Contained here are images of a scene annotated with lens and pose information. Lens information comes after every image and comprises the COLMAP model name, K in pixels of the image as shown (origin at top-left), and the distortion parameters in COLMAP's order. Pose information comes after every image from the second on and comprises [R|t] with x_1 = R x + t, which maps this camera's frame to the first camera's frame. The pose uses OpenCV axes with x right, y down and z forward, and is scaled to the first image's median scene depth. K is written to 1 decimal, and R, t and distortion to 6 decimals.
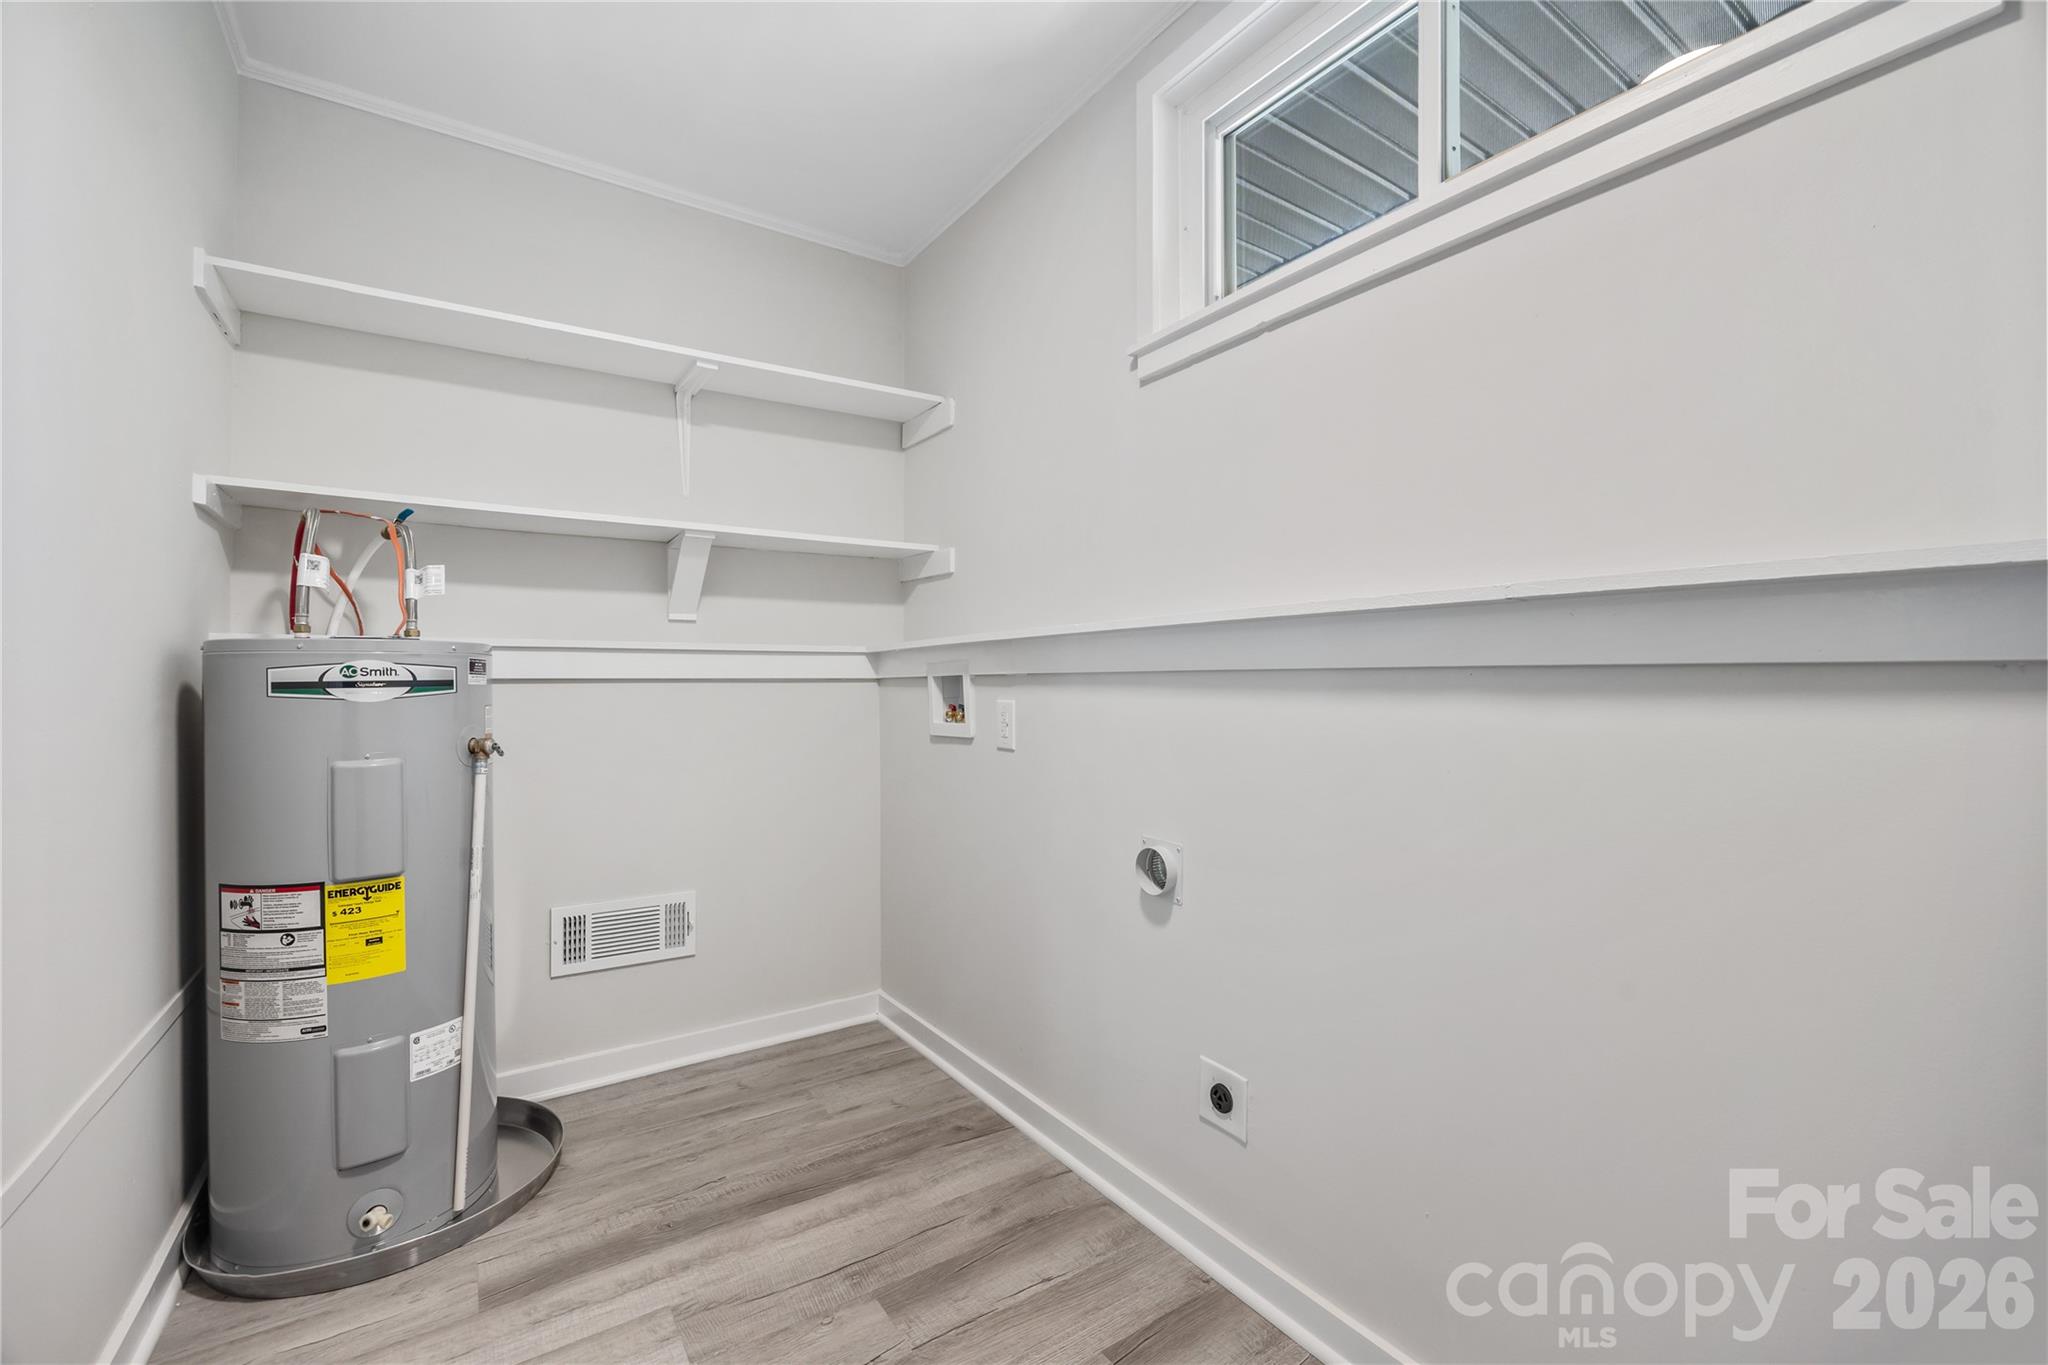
lens RADIAL K [[862.8, 0, 980.0], [0, 862.8, 683.5], [0, 0, 1]] dist [-0.009741, -0.000198]
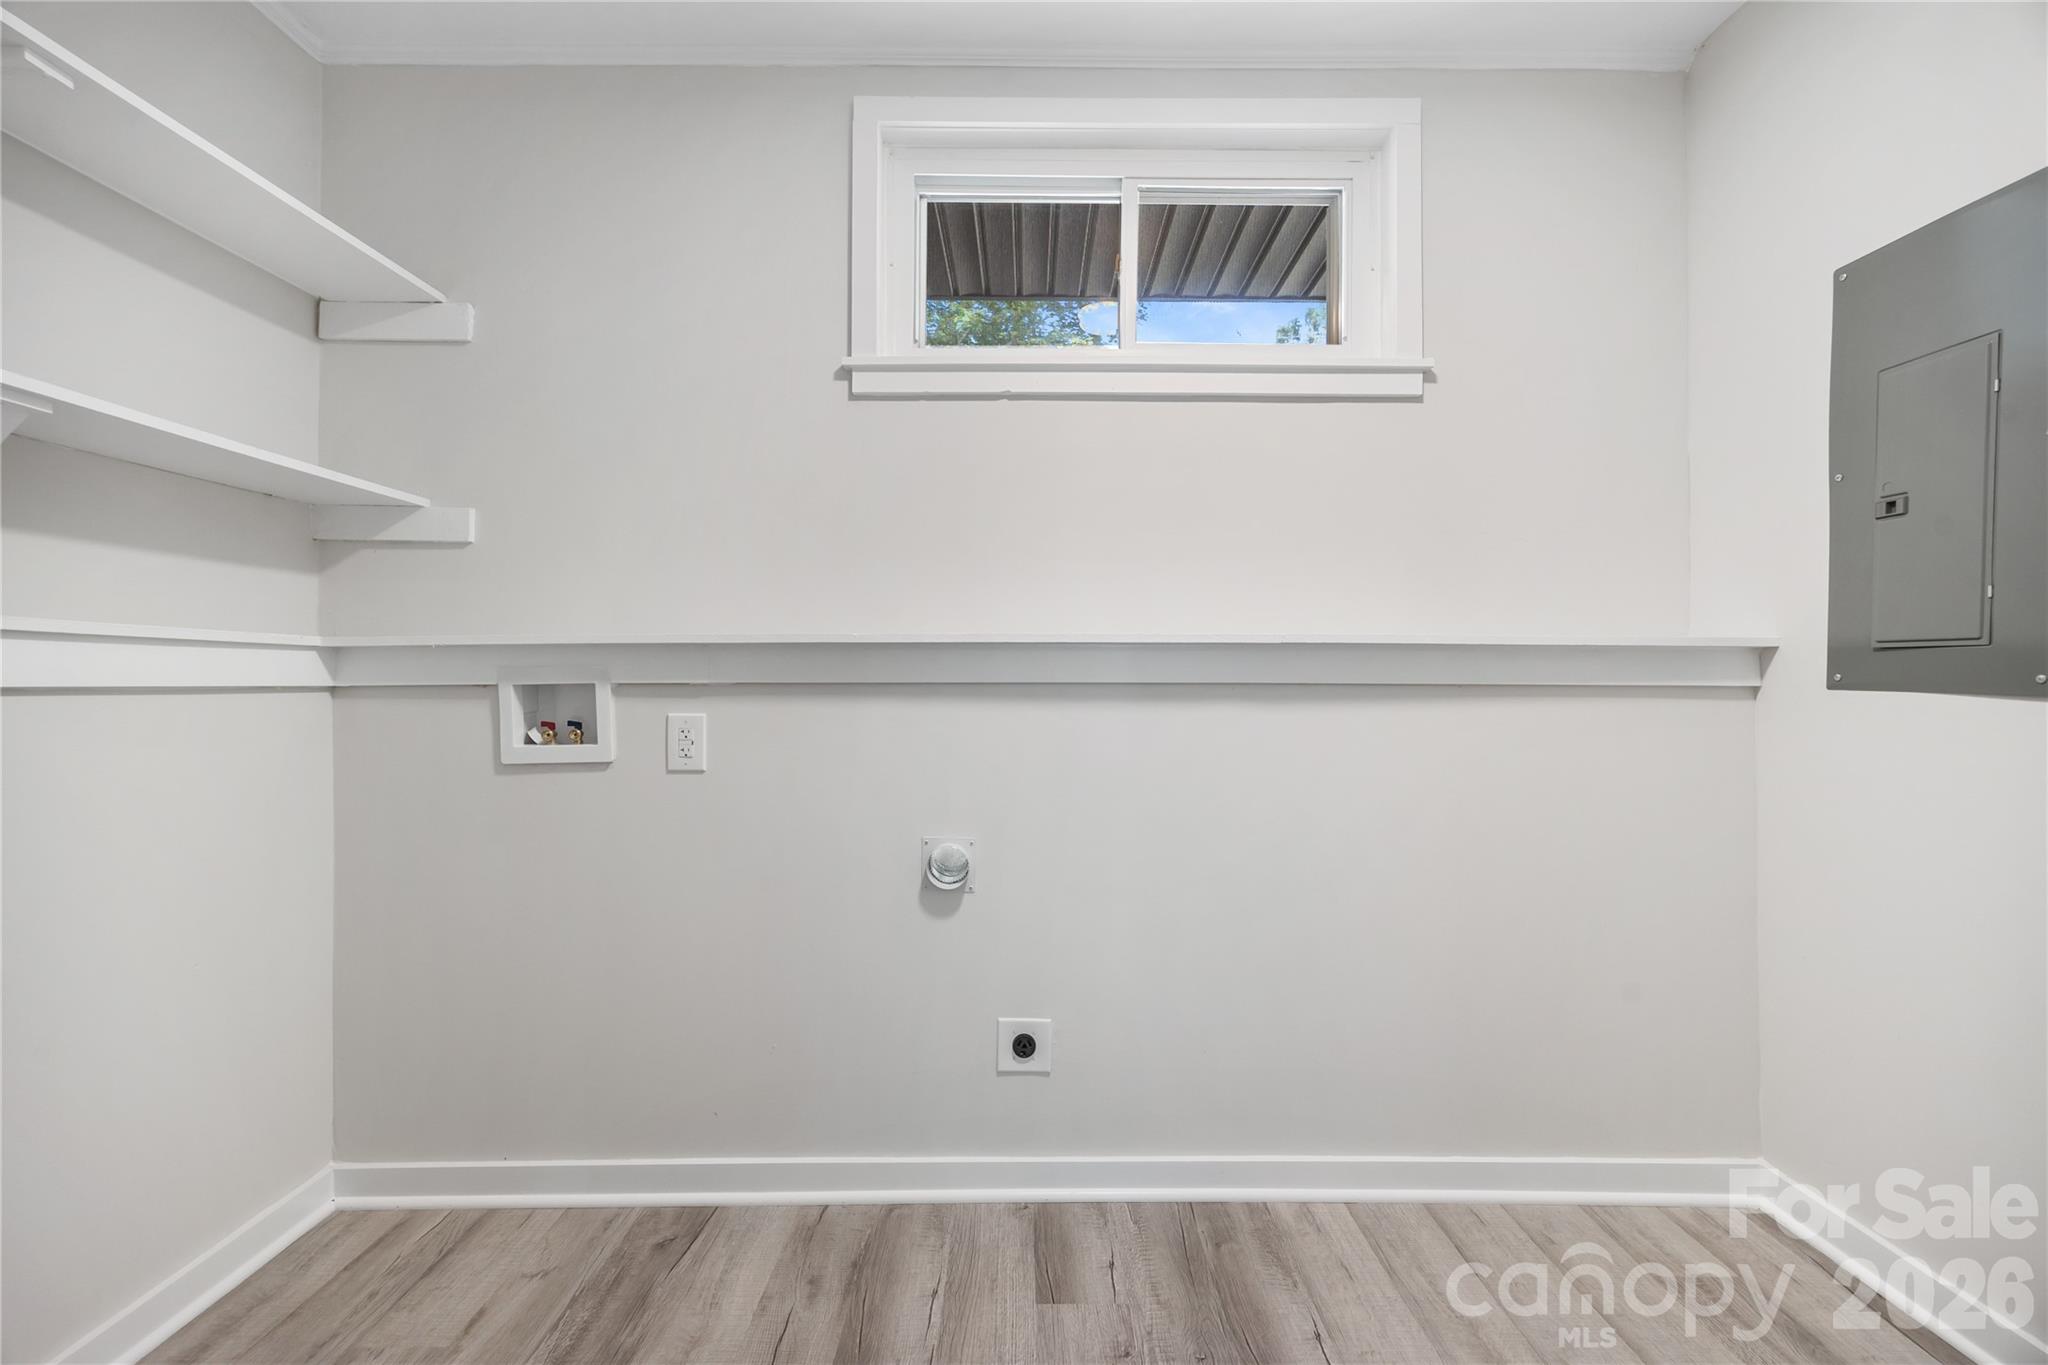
lens RADIAL K [[827.3, 0, 1025.4], [0, 827.3, 689.6], [0, 0, 1]] dist [0.008000, -0.001859]
pose [[0.525158, -0.000294, 0.851004, -0.488803], [0.000504, 1.000000, 0.000035, -0.004233], [-0.851004, 0.000411, 0.525158, 0.288026]]
